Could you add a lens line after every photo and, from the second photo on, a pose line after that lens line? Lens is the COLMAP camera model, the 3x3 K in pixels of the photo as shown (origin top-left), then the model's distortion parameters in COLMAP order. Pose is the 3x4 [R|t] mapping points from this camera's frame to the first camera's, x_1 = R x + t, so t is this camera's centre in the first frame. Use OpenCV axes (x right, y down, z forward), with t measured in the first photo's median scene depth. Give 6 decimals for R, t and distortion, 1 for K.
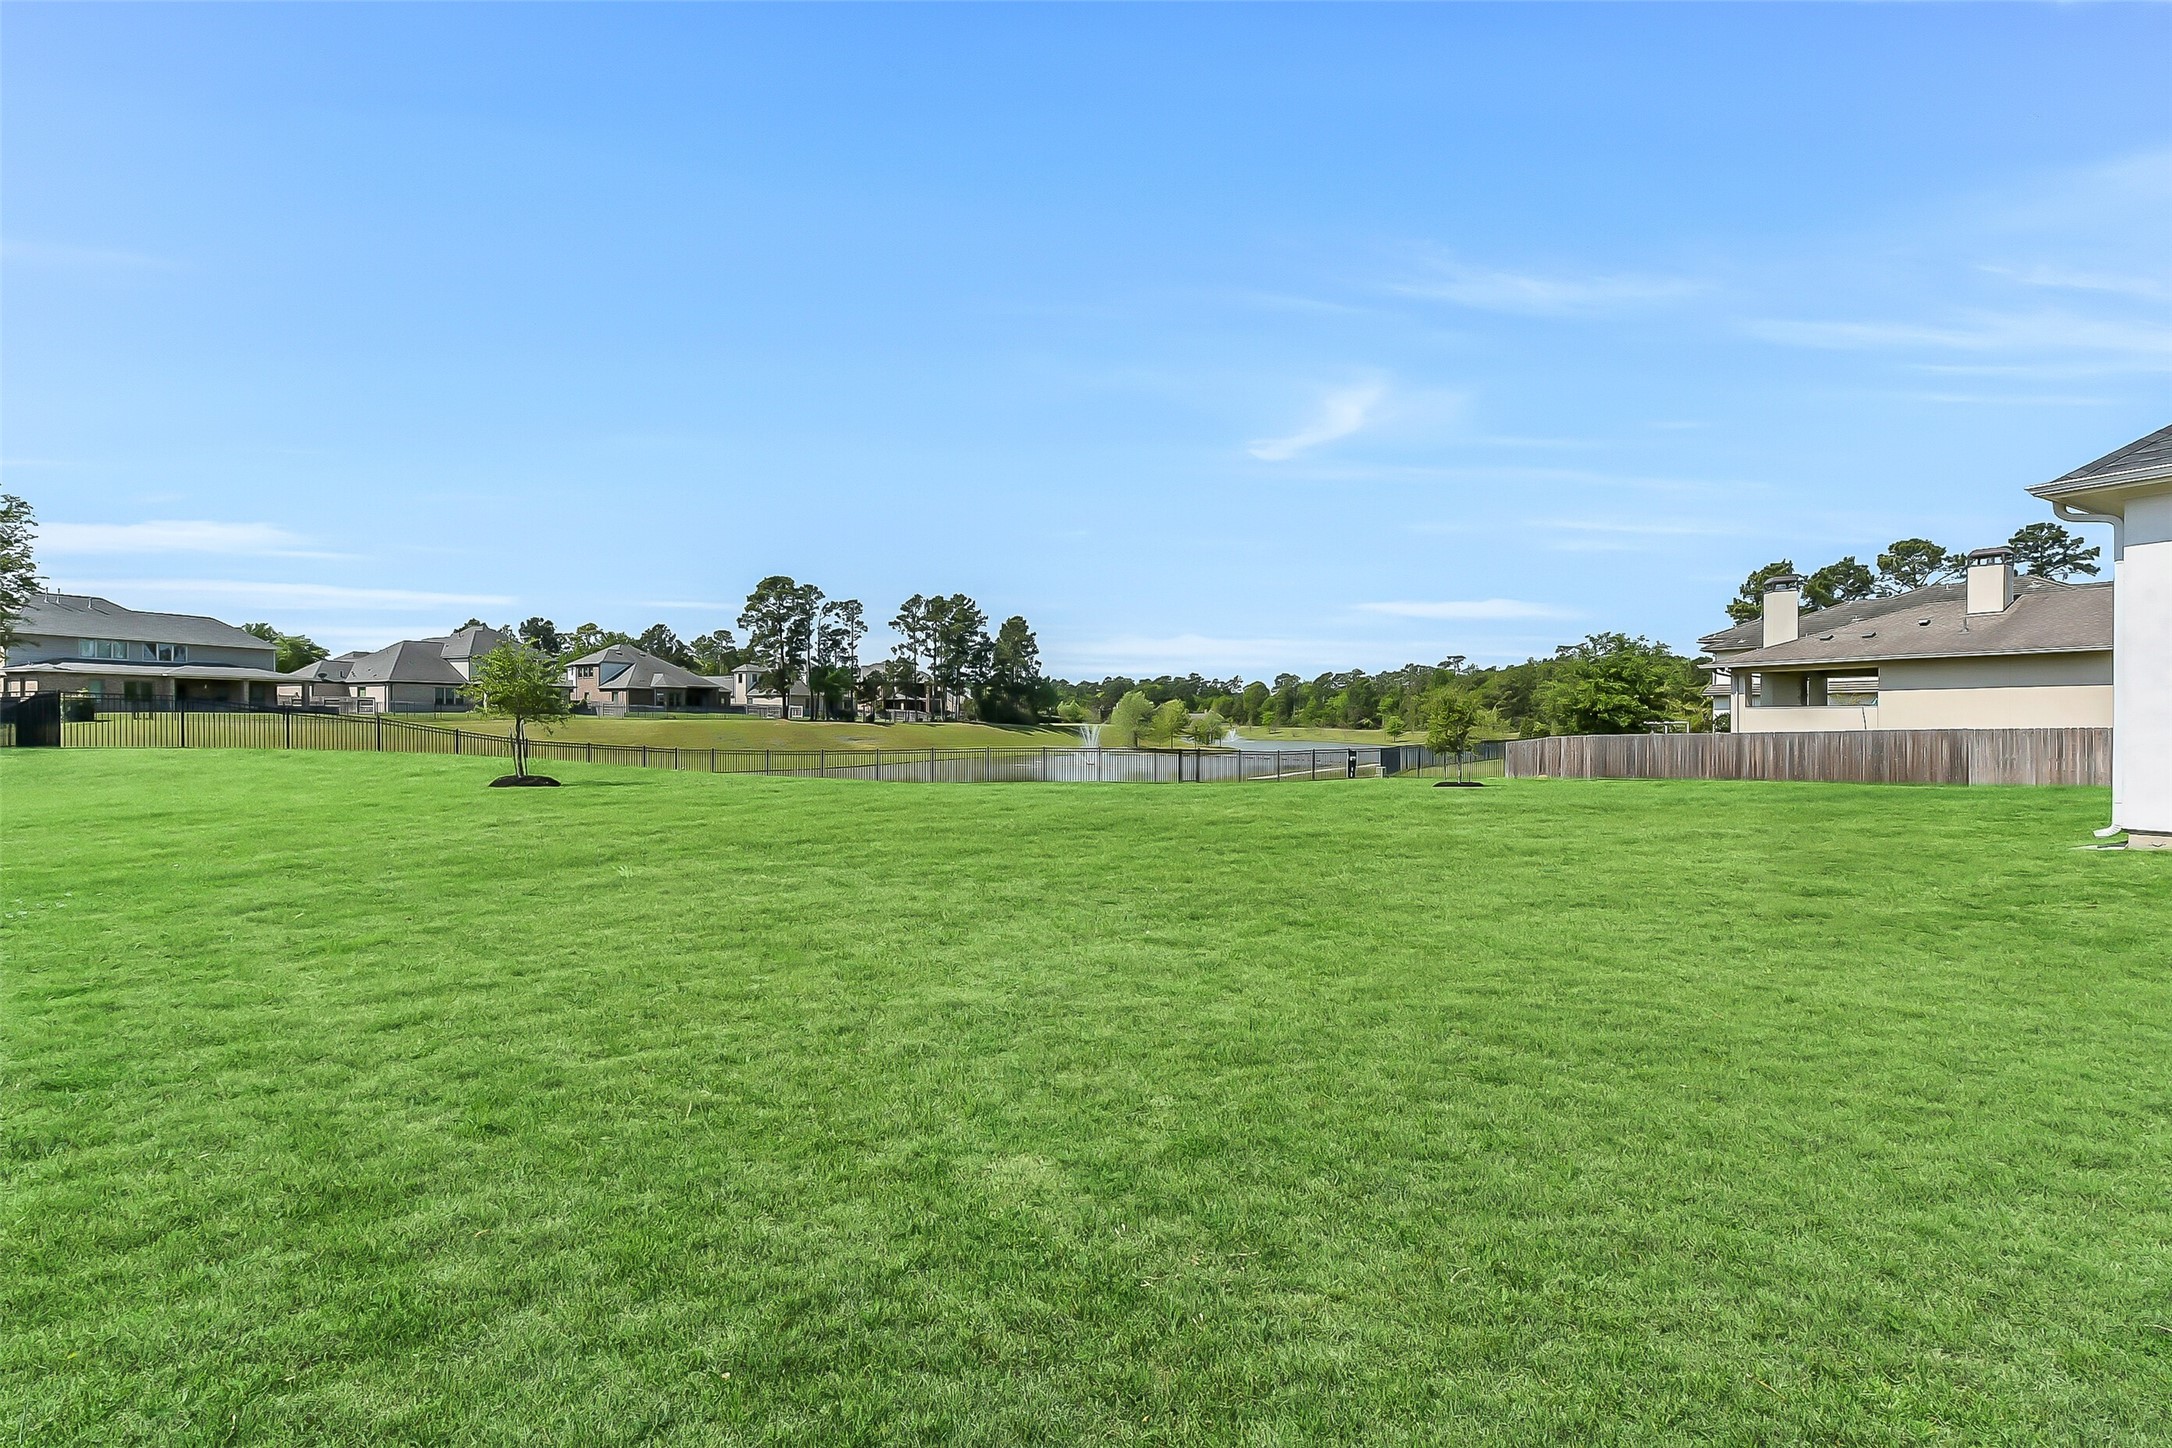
lens RADIAL K [[929.6, 0, 1086.0], [0, 929.6, 724.0], [0, 0, 1]] dist [0.000003, -0.000016]
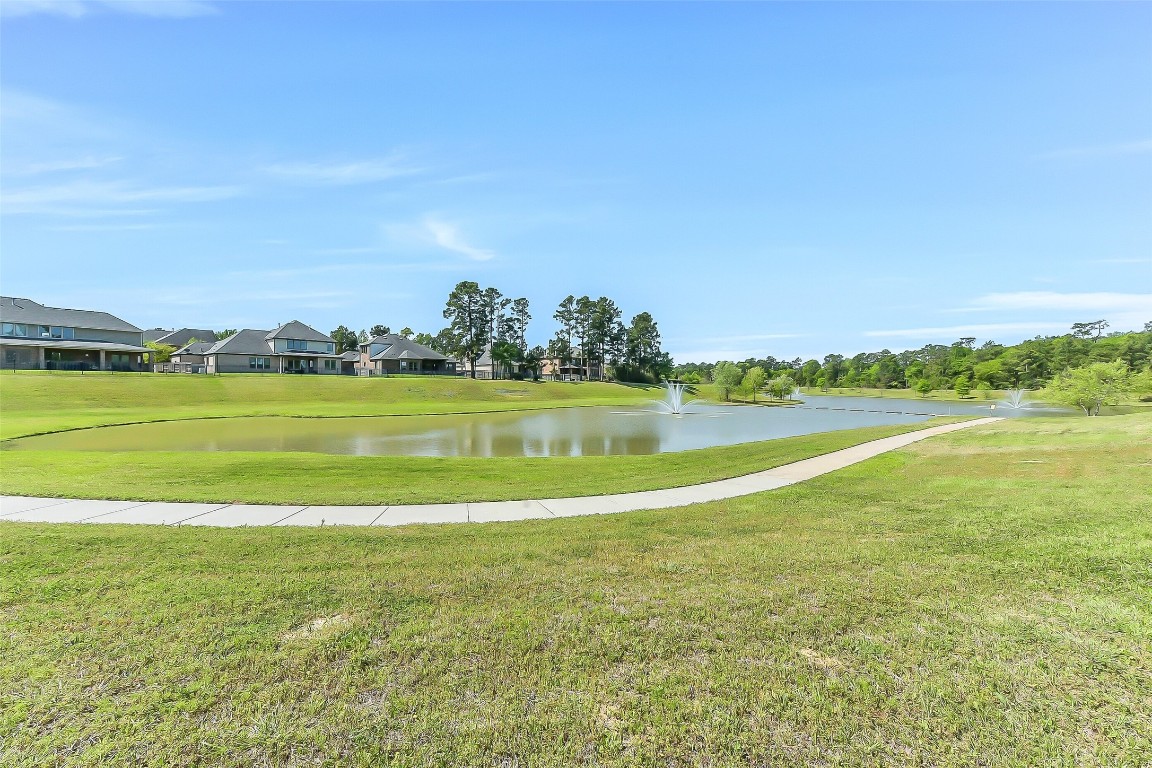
lens RADIAL K [[454.9, 0, 576.0], [0, 454.9, 384.0], [0, 0, 1]] dist [-0.002491, -0.000178]
pose [[0.959219, -0.000914, -0.282663, 0.030911], [-0.001355, 0.999968, -0.007833, 0.007605], [0.282661, 0.007897, 0.959187, 0.289851]]
